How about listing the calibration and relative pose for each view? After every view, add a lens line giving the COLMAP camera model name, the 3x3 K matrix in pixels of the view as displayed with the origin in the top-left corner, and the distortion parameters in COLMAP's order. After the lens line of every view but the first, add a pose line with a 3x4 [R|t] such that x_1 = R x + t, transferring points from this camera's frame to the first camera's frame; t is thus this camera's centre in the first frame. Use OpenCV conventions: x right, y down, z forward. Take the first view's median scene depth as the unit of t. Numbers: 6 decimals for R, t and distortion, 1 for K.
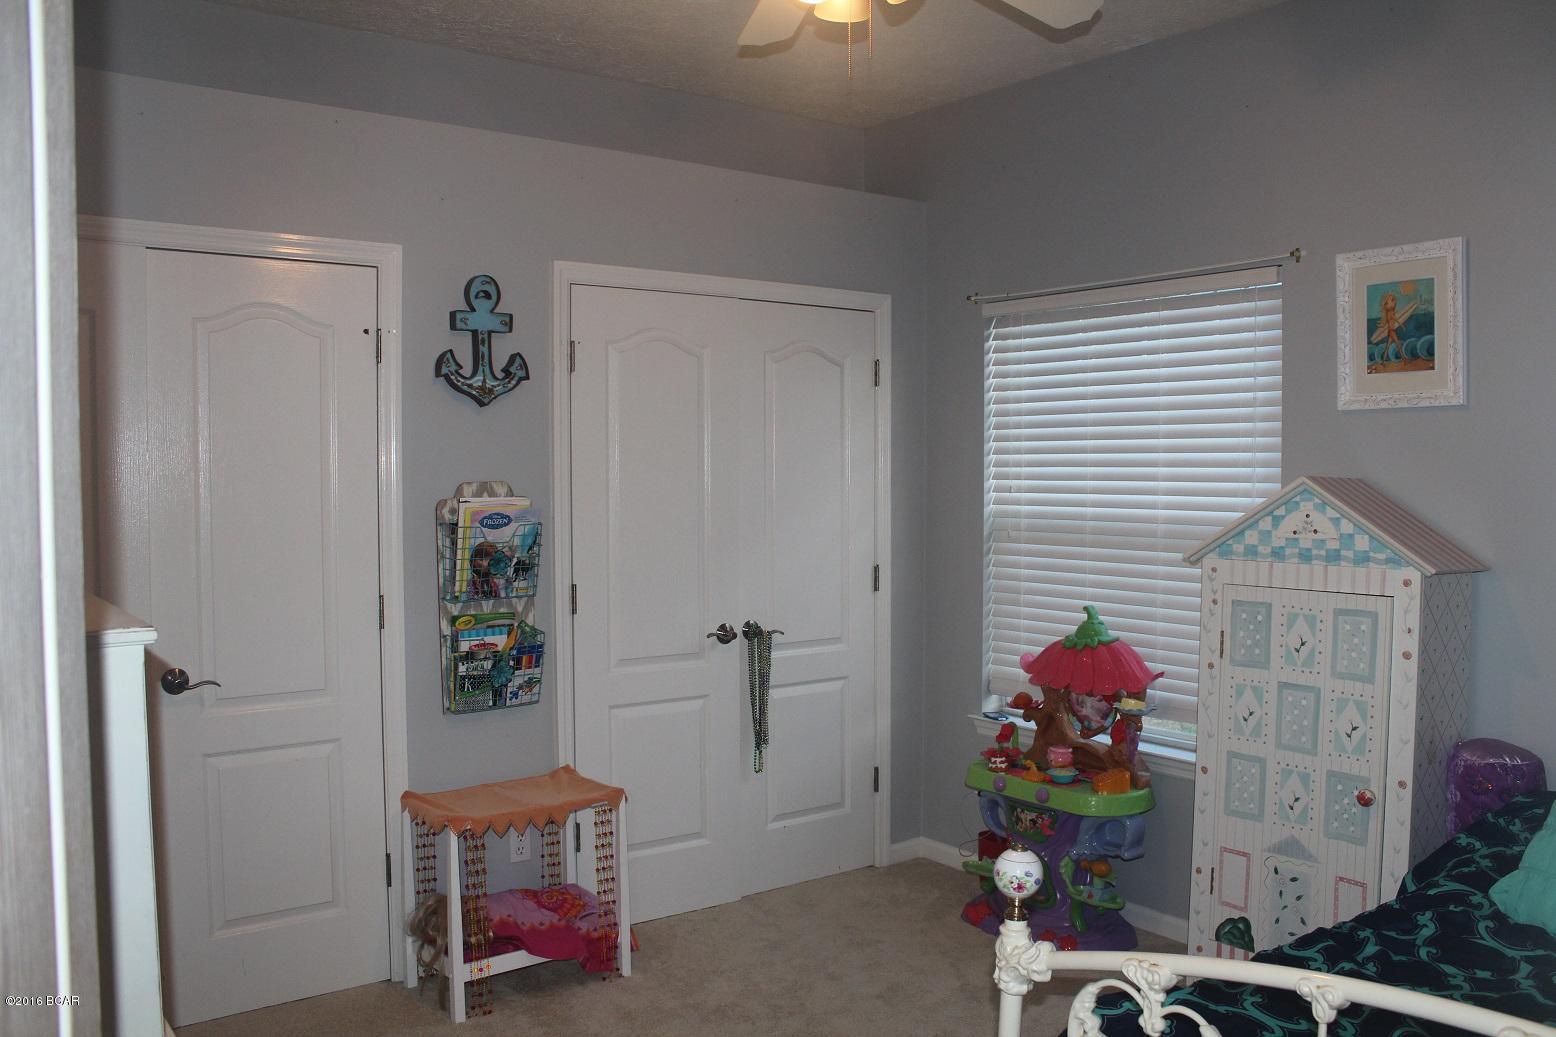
lens RADIAL K [[1293.7, 0, 802.5], [0, 1293.7, 524.5], [0, 0, 1]] dist [-0.170778, 0.157254]
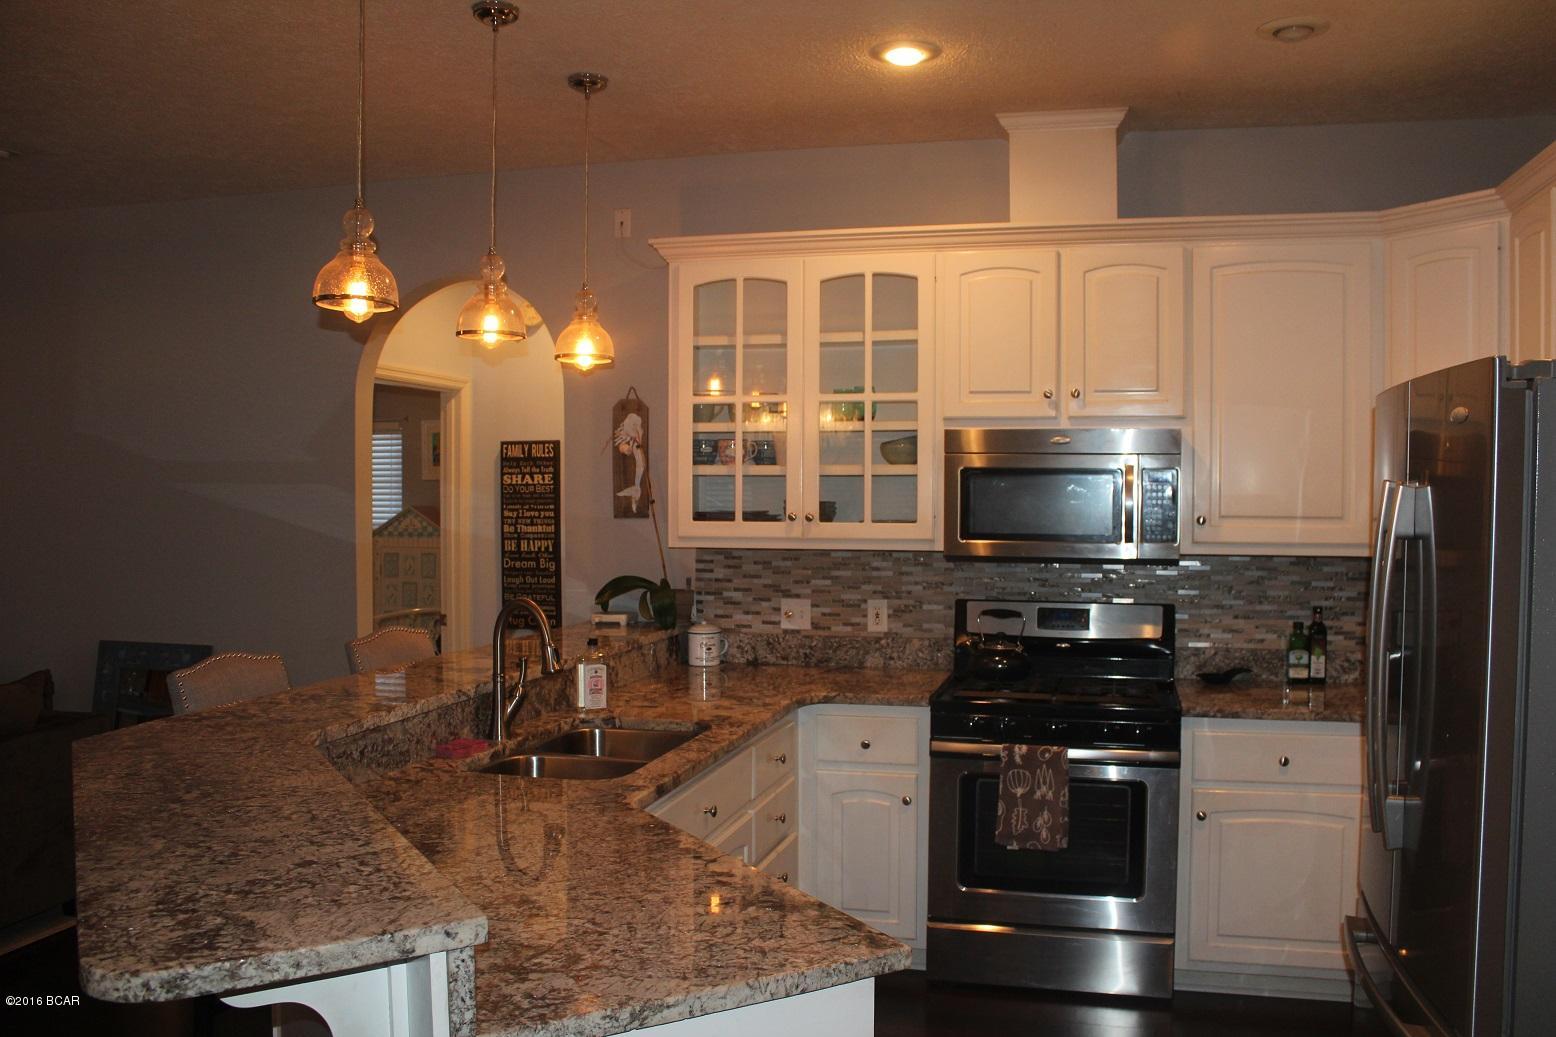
lens RADIAL K [[1293.7, 0, 802.5], [0, 1293.7, 524.5], [0, 0, 1]] dist [-0.170778, 0.157254]
pose [[0.789831, -0.014857, 0.613145, -0.609305], [0.024366, 0.999677, -0.007165, 0.042283], [-0.612840, 0.020599, 0.789938, -1.661673]]
